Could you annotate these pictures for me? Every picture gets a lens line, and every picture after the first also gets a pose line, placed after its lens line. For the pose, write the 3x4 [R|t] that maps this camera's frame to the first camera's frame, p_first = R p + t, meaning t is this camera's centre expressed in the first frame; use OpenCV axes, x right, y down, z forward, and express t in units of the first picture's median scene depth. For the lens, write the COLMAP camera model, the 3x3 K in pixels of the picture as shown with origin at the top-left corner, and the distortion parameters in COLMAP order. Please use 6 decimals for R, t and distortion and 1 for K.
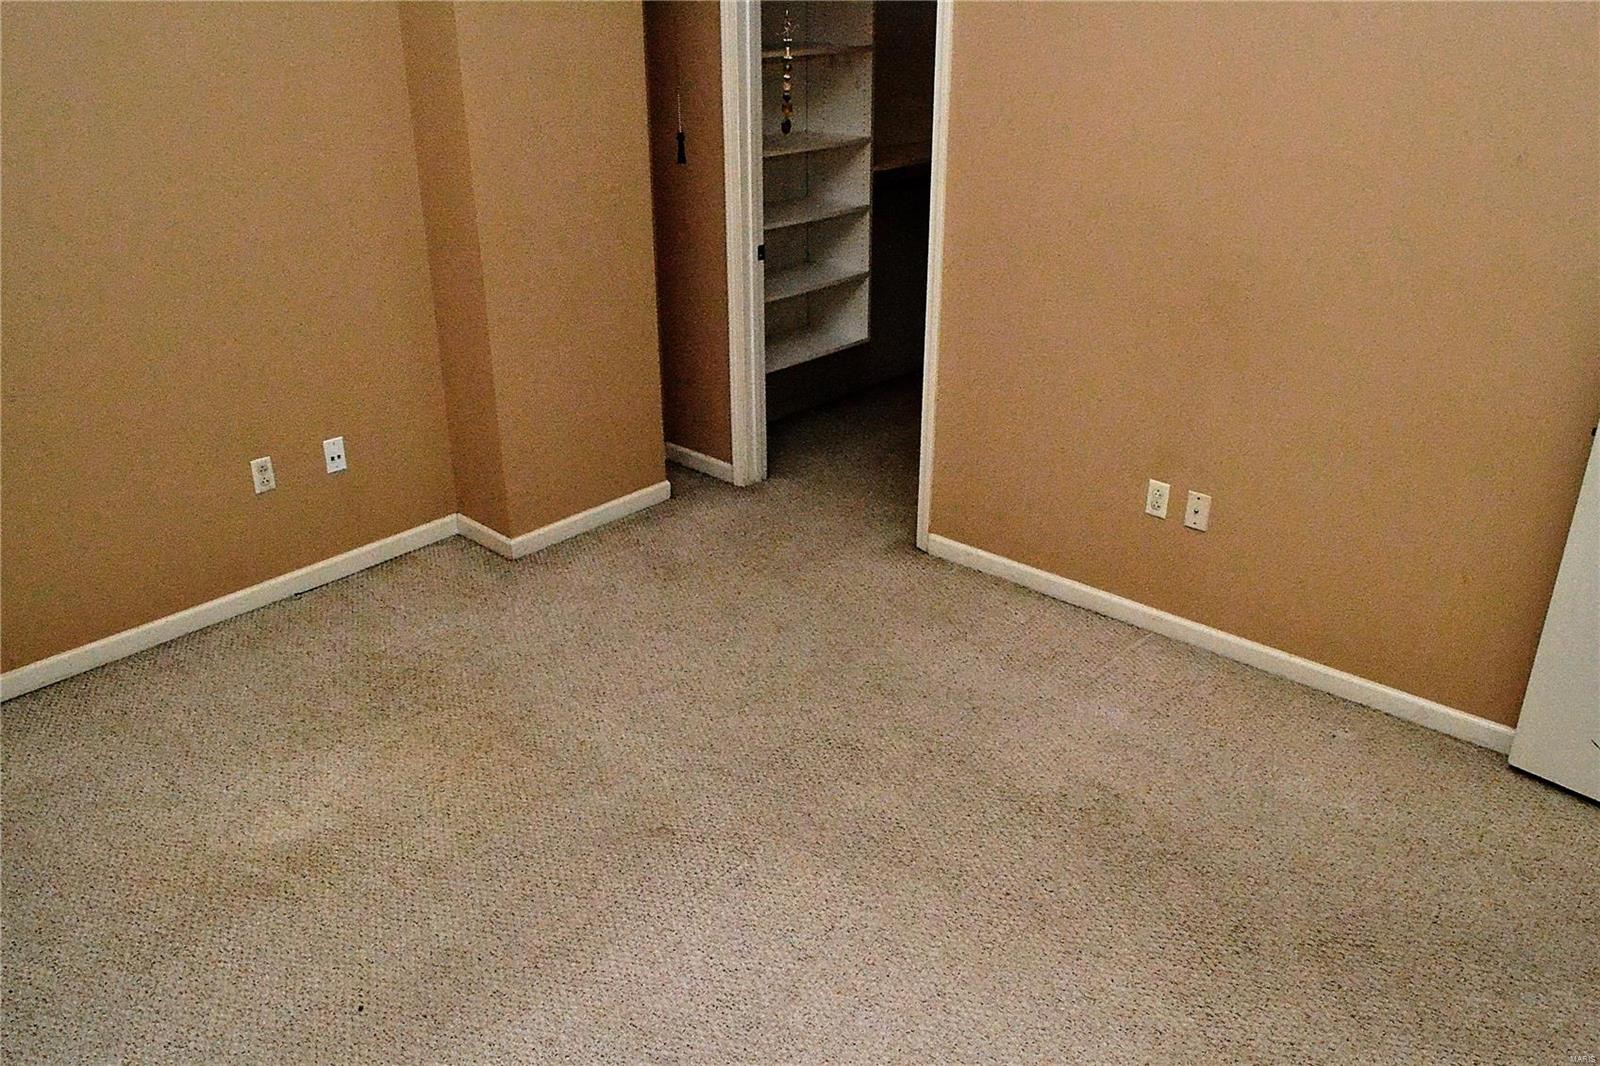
lens RADIAL K [[1266.6, 0, 791.5], [0, 1266.6, 539.3], [0, 0, 1]] dist [-0.013982, 0.004687]
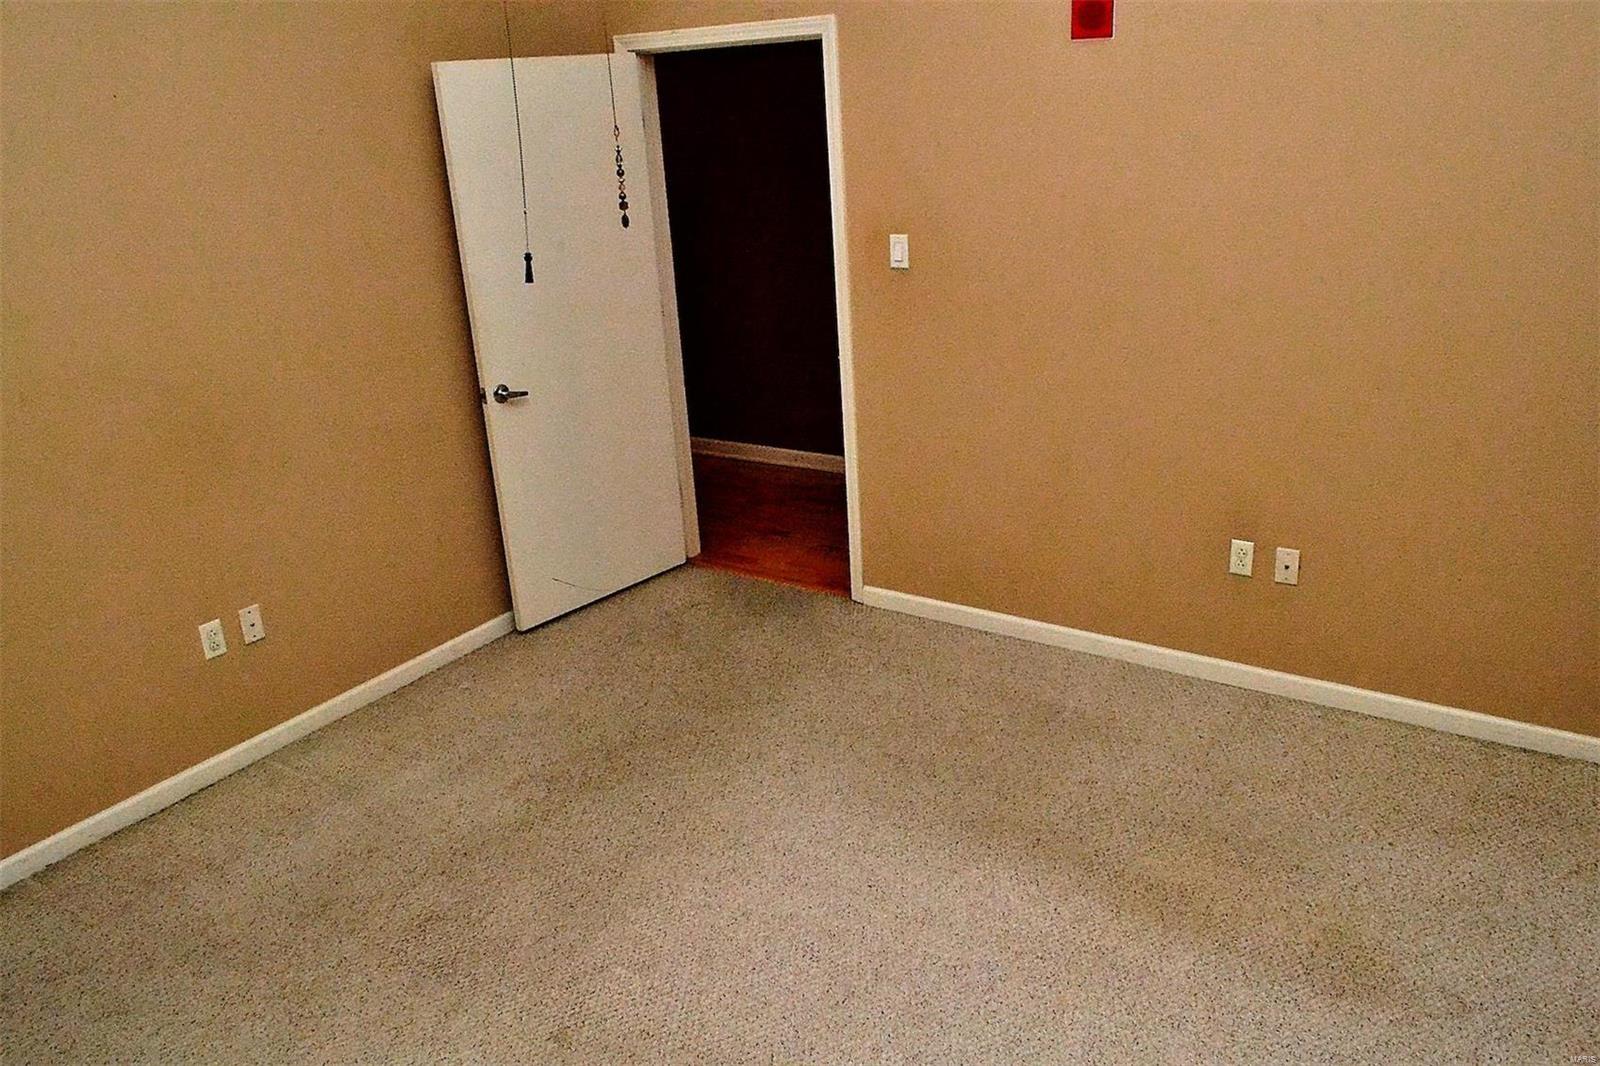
lens RADIAL K [[1266.6, 0, 791.5], [0, 1266.6, 539.3], [0, 0, 1]] dist [-0.013982, 0.004687]
pose [[-0.134752, -0.328197, 0.934949, -0.773721], [0.465075, 0.812219, 0.352145, -0.268321], [-0.874955, 0.482273, 0.043188, 0.600626]]
